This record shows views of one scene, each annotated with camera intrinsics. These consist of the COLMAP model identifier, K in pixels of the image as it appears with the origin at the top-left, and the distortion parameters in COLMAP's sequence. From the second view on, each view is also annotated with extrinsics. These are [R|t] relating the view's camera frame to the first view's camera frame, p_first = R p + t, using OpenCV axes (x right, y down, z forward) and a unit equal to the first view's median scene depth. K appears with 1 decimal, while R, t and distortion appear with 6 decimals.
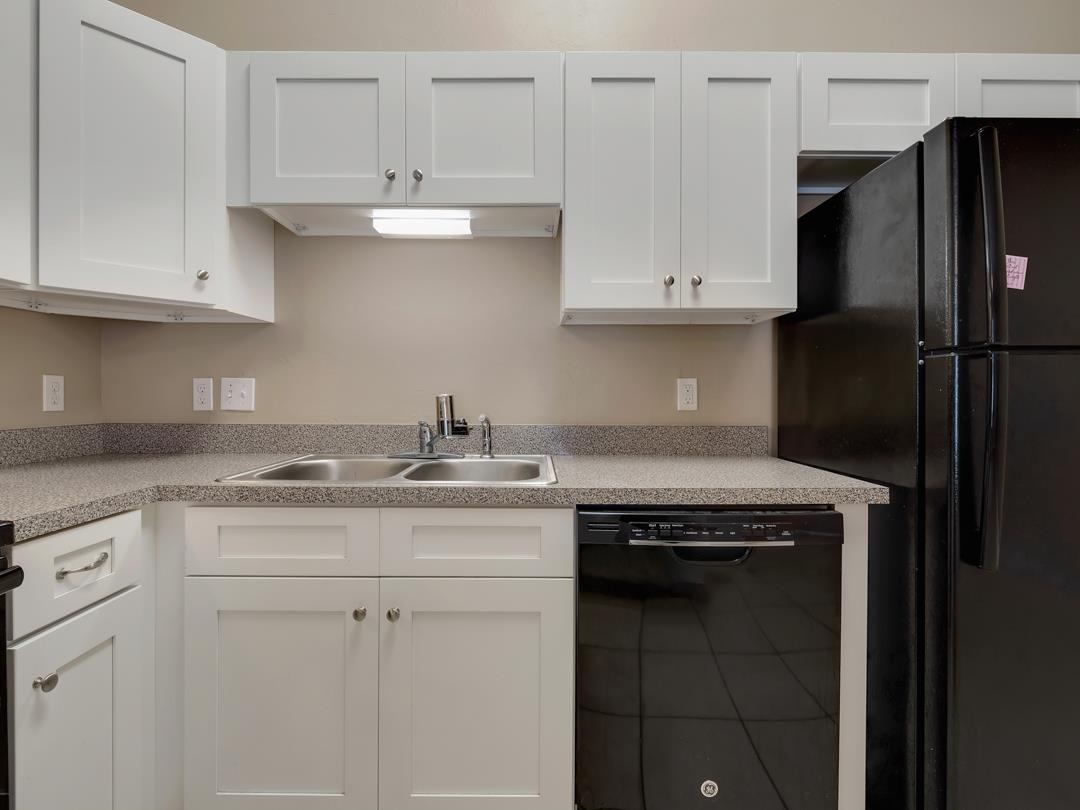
lens RADIAL K [[526.2, 0, 535.9], [0, 526.2, 393.6], [0, 0, 1]] dist [0.013307, -0.019732]
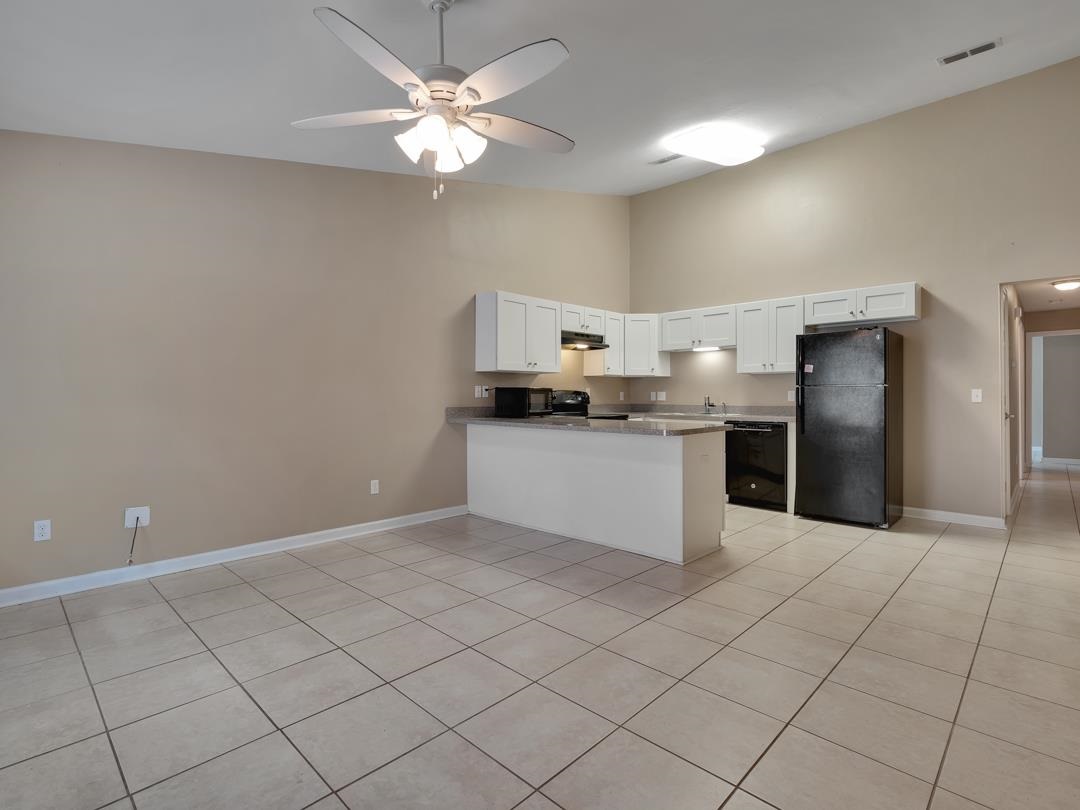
lens RADIAL K [[531.7, 0, 535.2], [0, 531.7, 399.9], [0, 0, 1]] dist [0.004662, -0.006936]
pose [[0.710990, 0.002455, -0.703198, 1.692439], [0.003756, 0.999966, 0.007289, -0.004837], [0.703192, -0.007824, 0.710957, -2.692958]]
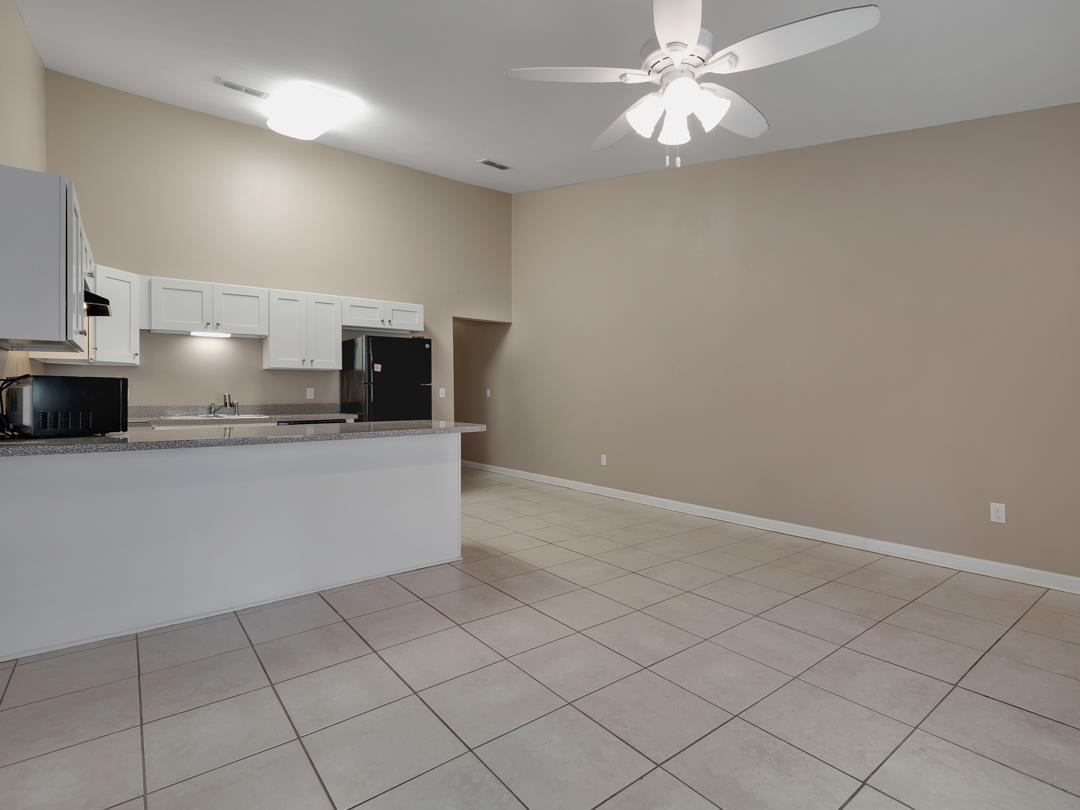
lens RADIAL K [[537.6, 0, 543.3], [0, 537.6, 390.4], [0, 0, 1]] dist [0.002720, -0.000209]
pose [[0.791678, -0.002398, 0.610934, -0.642966], [0.004518, 0.999988, -0.001929, -0.004464], [-0.610922, 0.004287, 0.791680, -2.693113]]
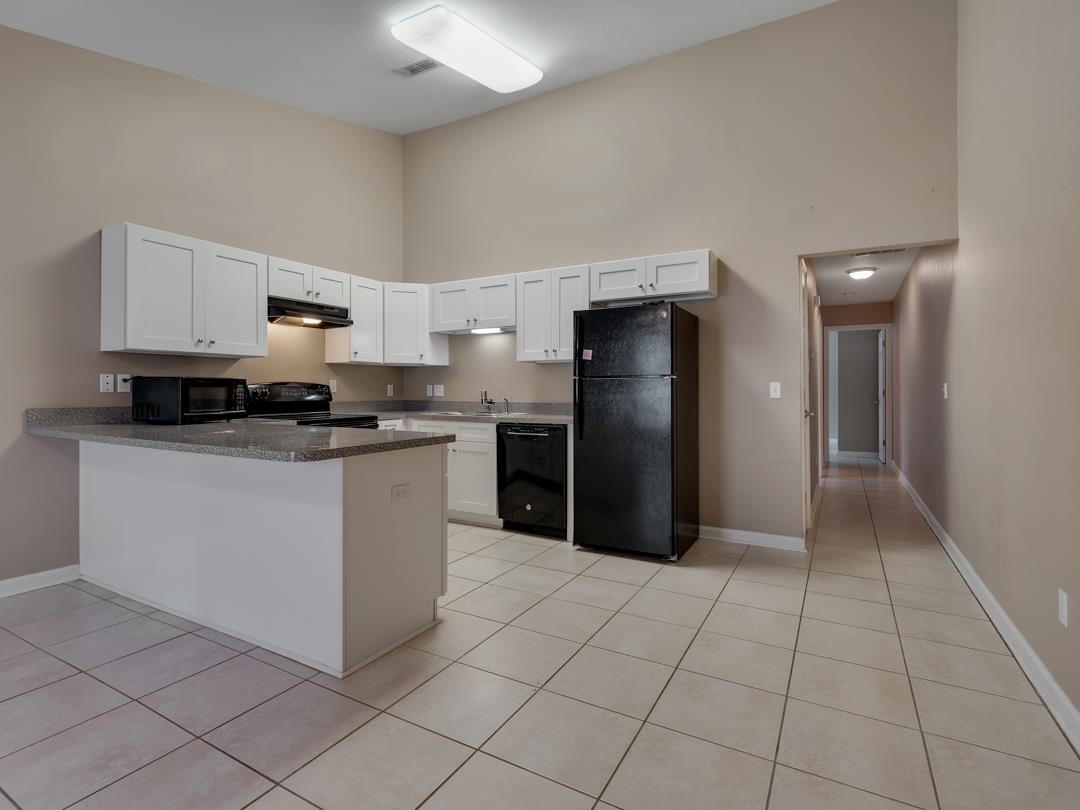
lens RADIAL K [[537.2, 0, 534.1], [0, 537.2, 388.4], [0, 0, 1]] dist [0.002212, -0.000654]
pose [[0.864172, -0.003190, -0.503187, 1.644540], [0.002418, 0.999995, -0.002187, -0.003414], [0.503191, 0.000673, 0.864175, -1.538581]]
